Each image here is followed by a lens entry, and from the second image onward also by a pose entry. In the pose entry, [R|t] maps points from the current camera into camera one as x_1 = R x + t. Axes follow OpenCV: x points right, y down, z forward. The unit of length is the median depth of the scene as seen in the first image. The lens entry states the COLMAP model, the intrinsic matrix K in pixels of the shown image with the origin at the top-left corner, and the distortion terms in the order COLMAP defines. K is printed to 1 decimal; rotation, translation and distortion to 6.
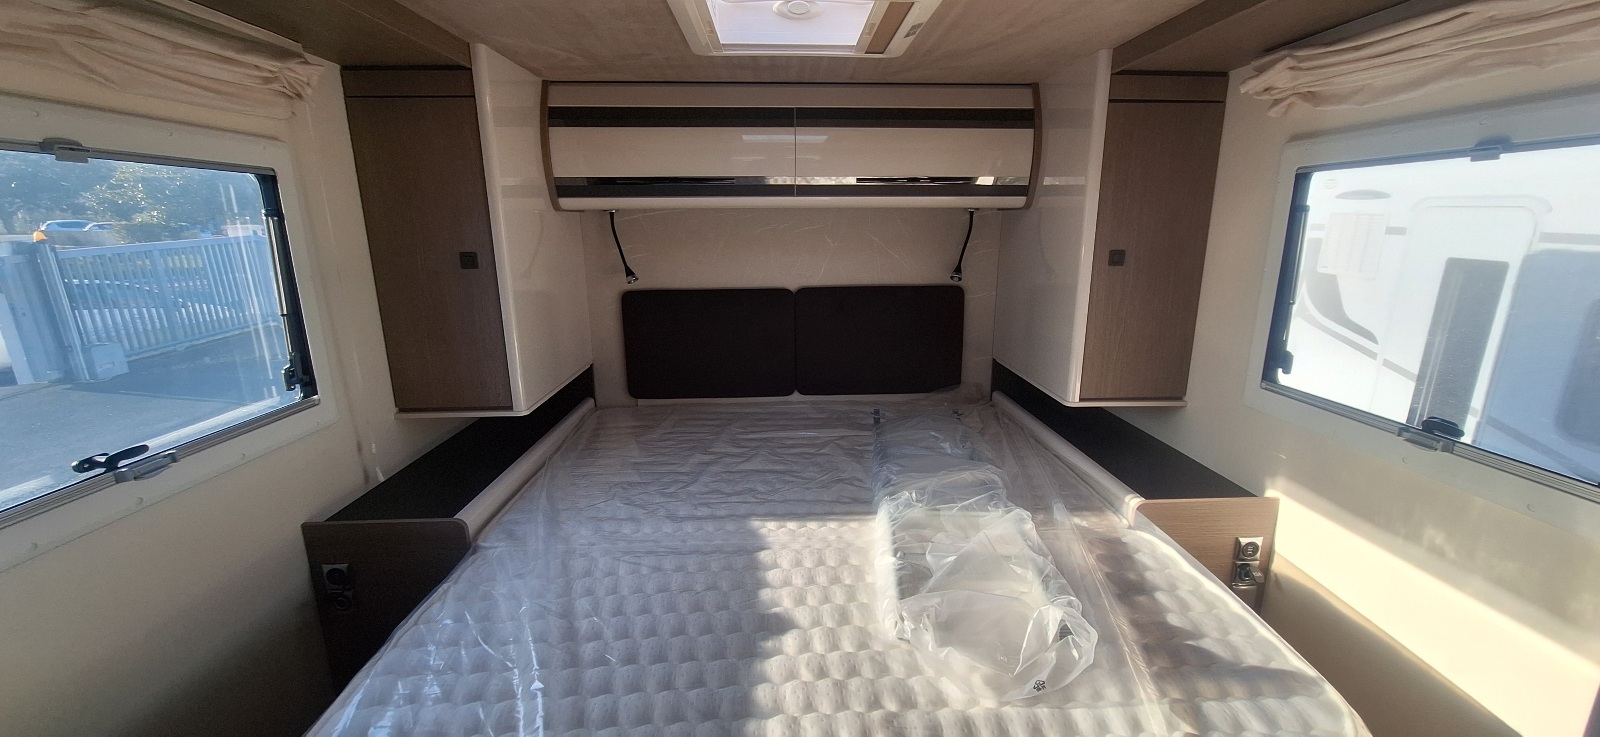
lens RADIAL K [[635.7, 0, 811.4], [0, 635.7, 374.7], [0, 0, 1]] dist [0.013414, 0.000648]
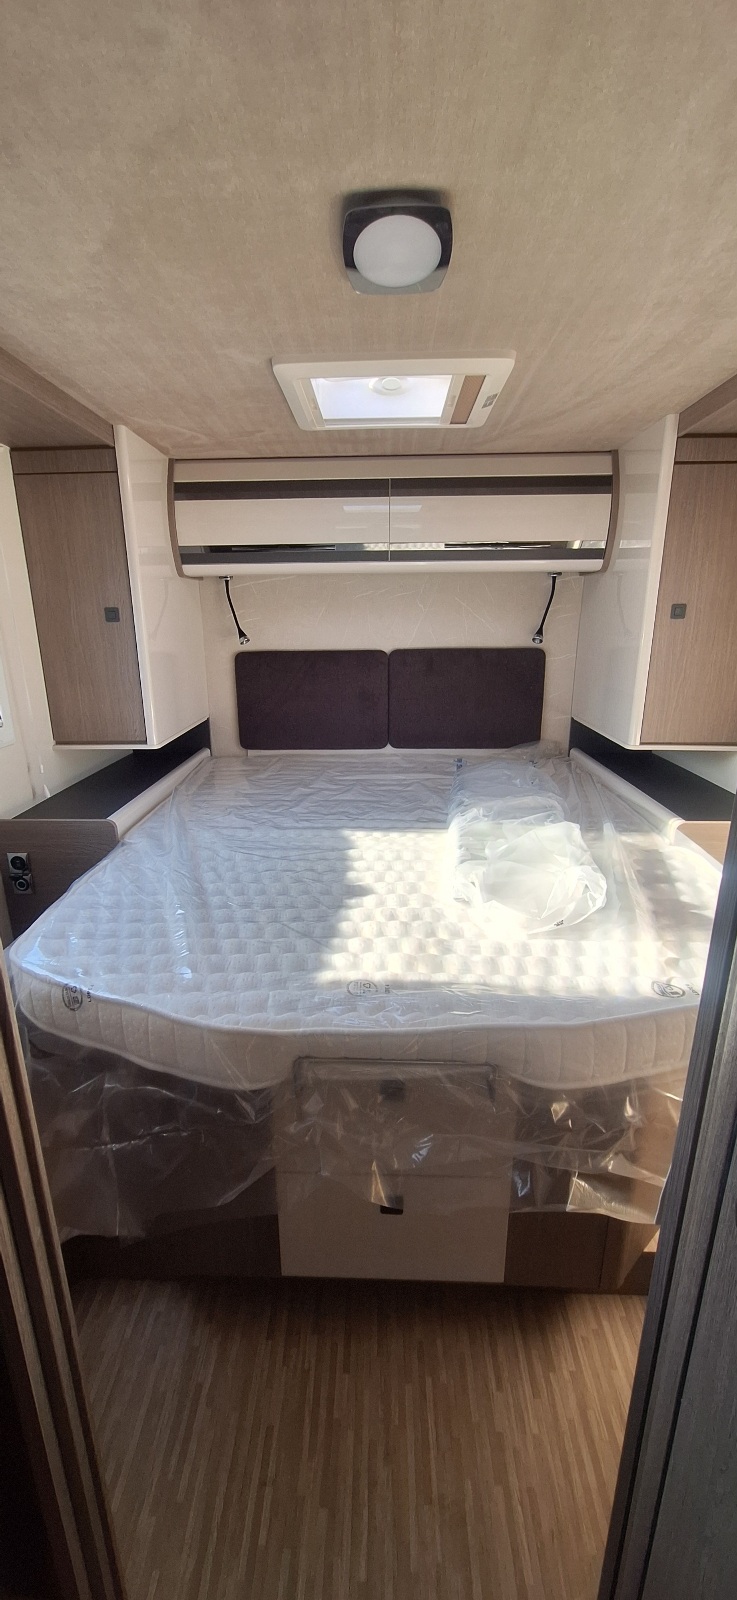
lens RADIAL K [[635.7, 0, 361.0], [0, 635.7, 807.8], [0, 0, 1]] dist [0.013414, 0.000648]
pose [[0.996344, 0.021898, -0.082581, 0.033843], [-0.016873, 0.997992, 0.061055, 0.103247], [0.083752, -0.059438, 0.994712, -0.171148]]
